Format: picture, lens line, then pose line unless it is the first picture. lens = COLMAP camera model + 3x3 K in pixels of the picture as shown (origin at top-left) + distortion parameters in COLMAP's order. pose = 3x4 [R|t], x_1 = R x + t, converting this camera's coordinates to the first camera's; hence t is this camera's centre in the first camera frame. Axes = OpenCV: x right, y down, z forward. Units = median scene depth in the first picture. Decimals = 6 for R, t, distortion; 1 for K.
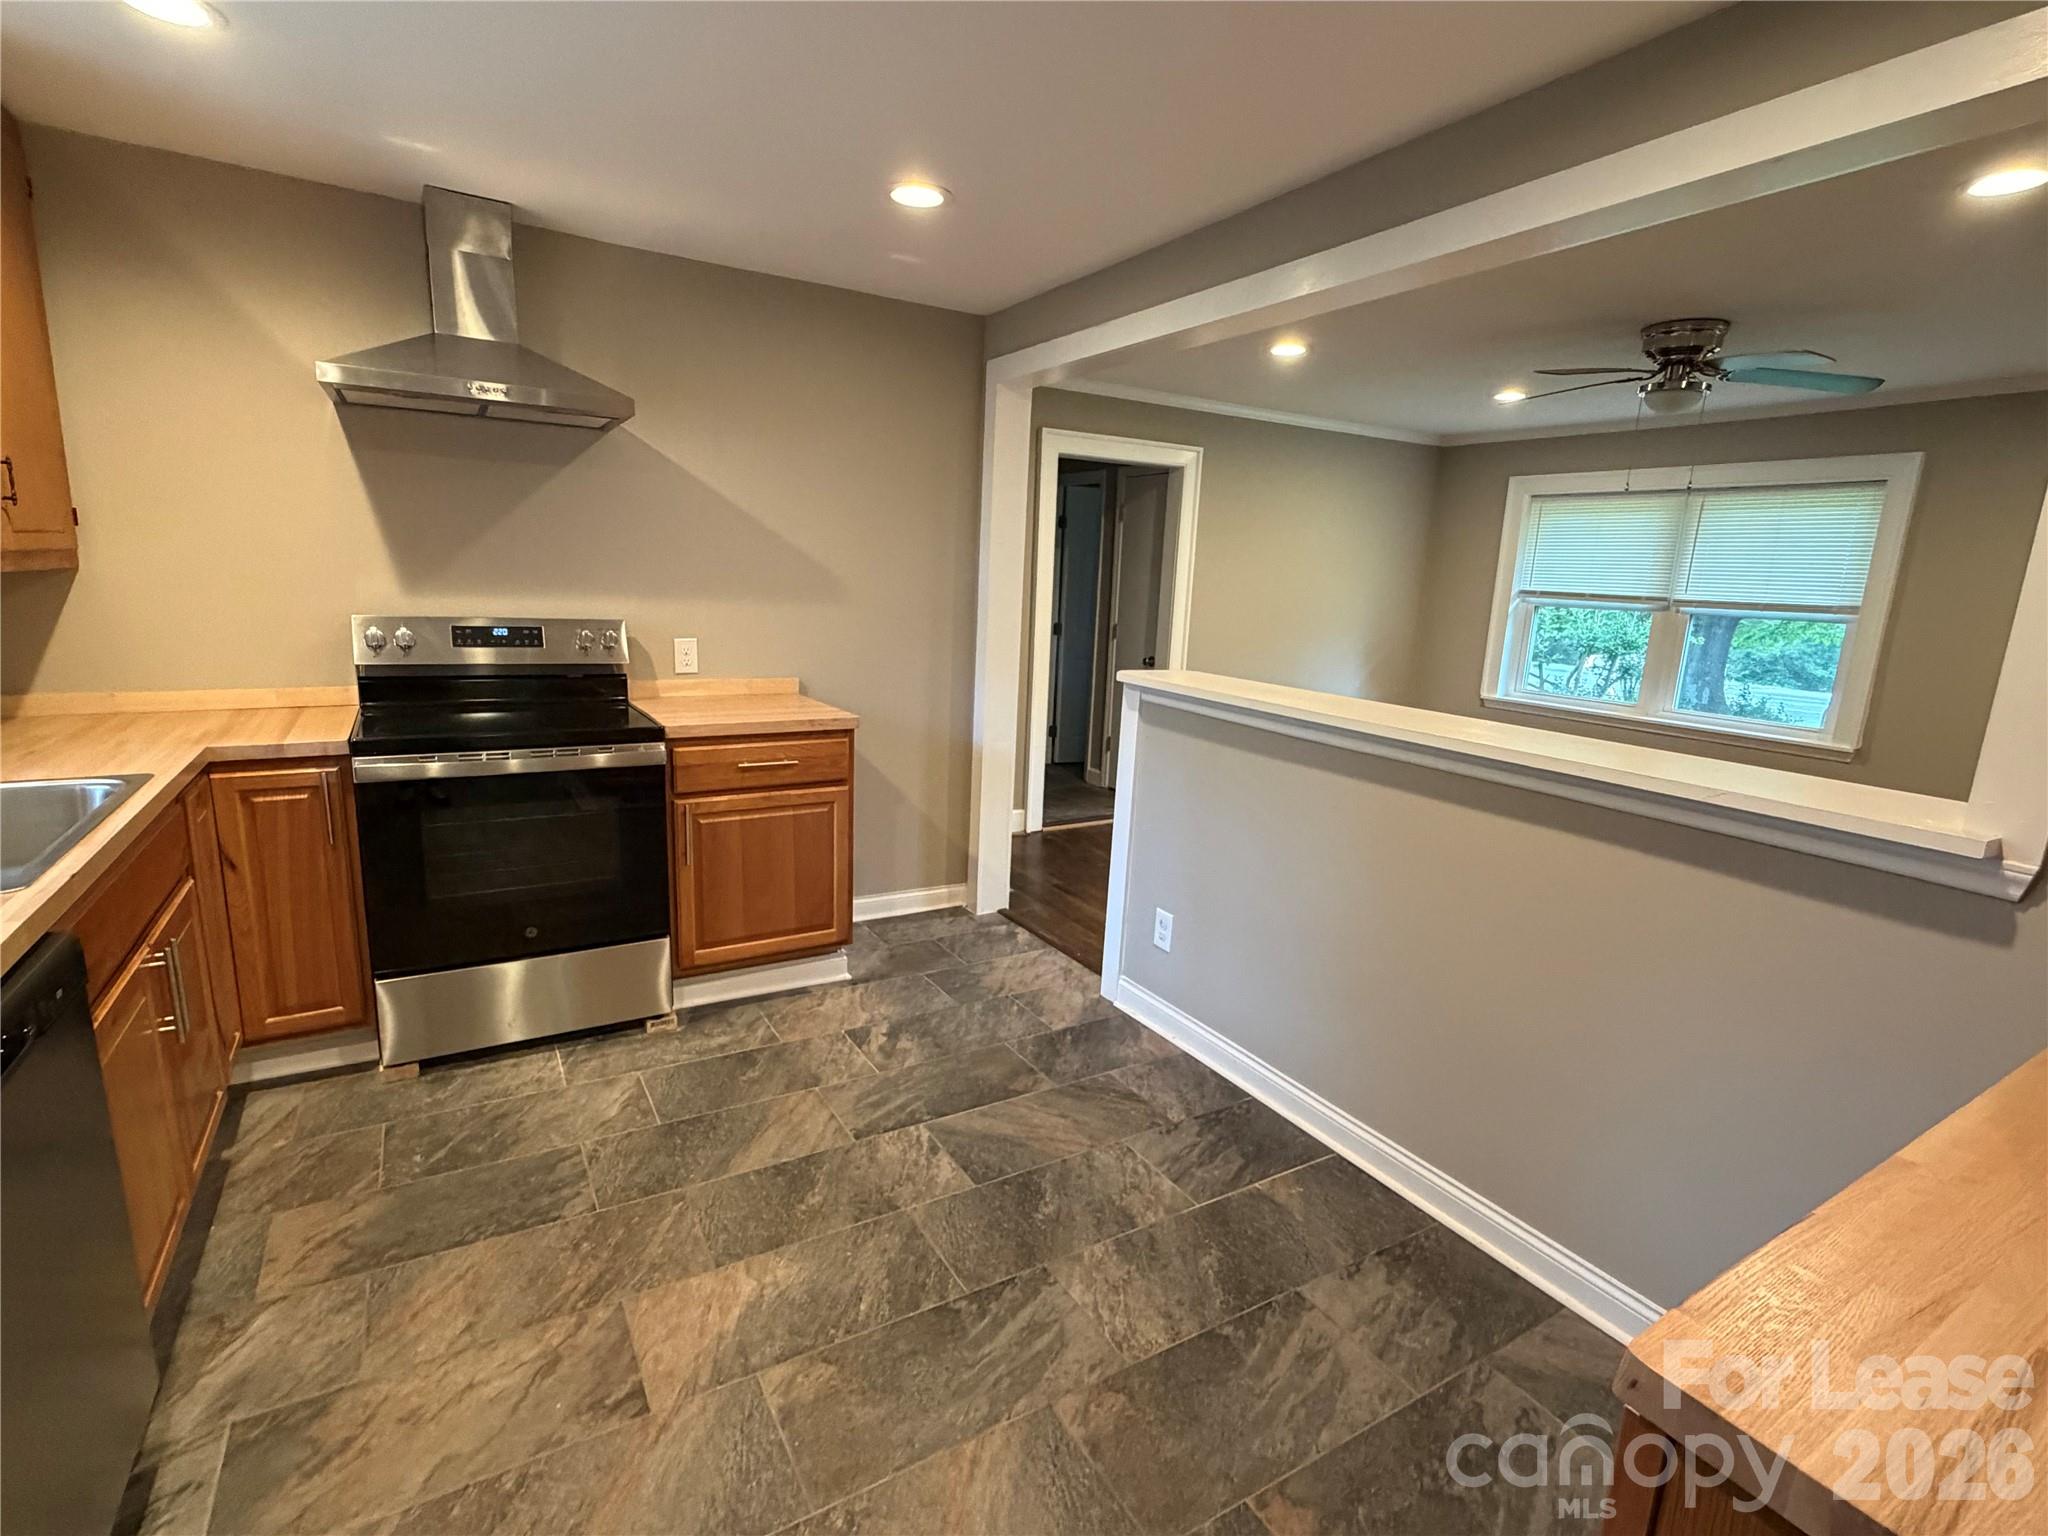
lens RADIAL K [[973.9, 0, 1024.0], [0, 973.9, 768.0], [0, 0, 1]] dist [-0.000977, 0.000643]
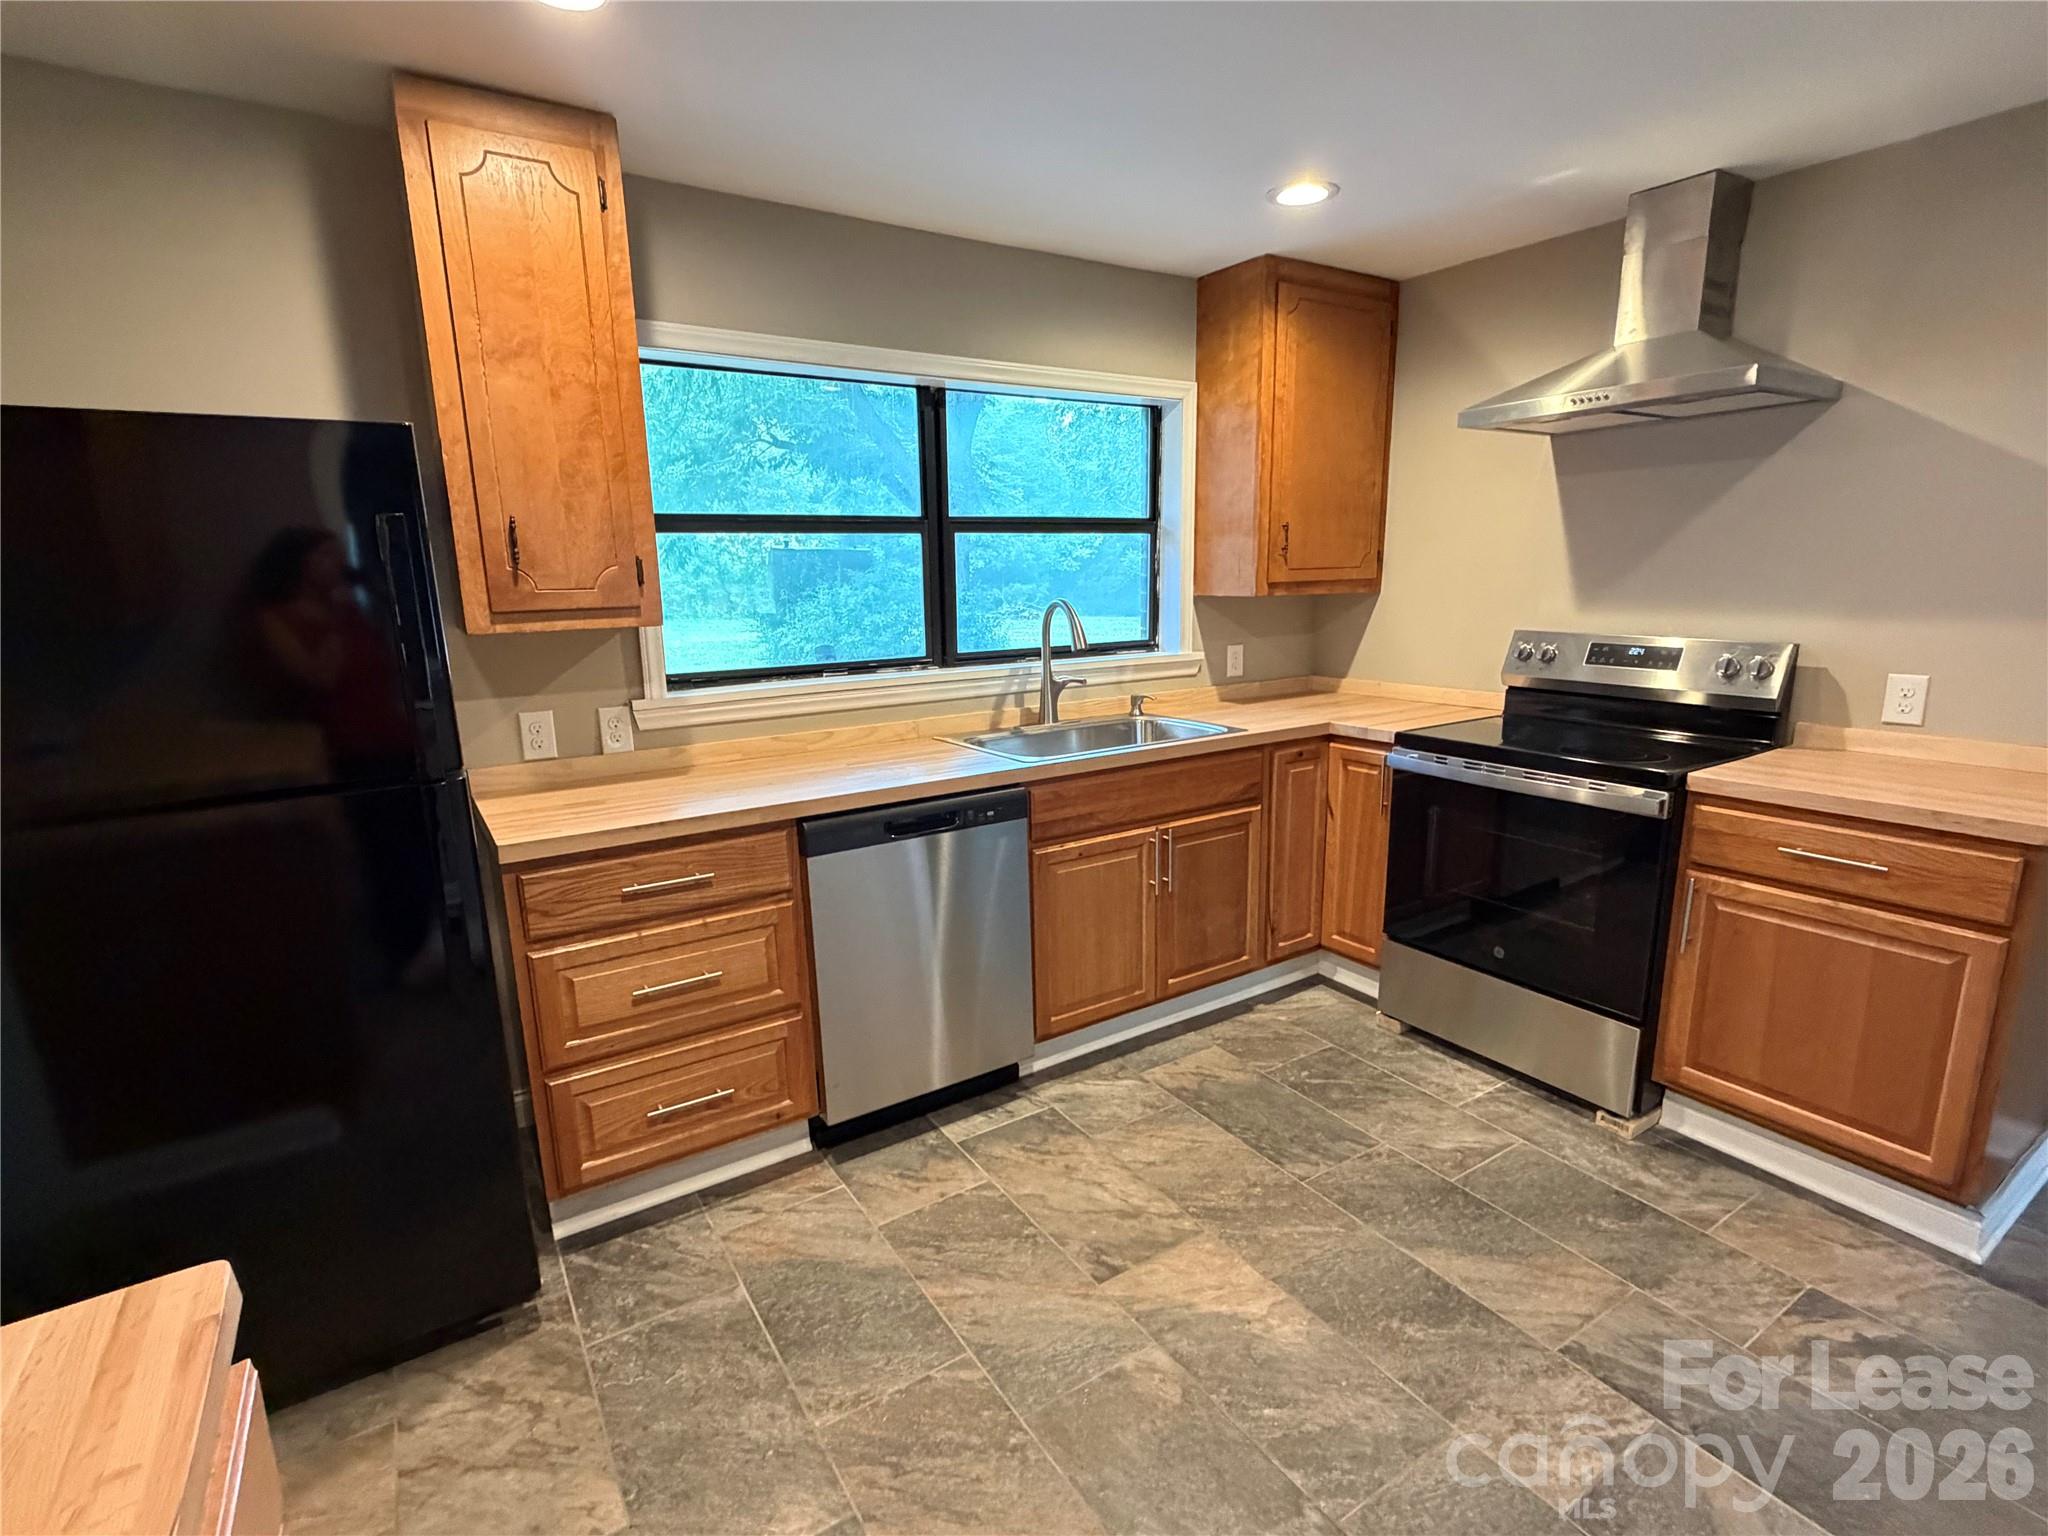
lens RADIAL K [[973.9, 0, 1024.0], [0, 973.9, 768.0], [0, 0, 1]] dist [-0.000977, 0.000643]
pose [[0.033452, 0.158713, -0.986758, 0.490108], [-0.180347, 0.972062, 0.150235, -0.085413], [0.983034, 0.172933, 0.061141, 0.508719]]
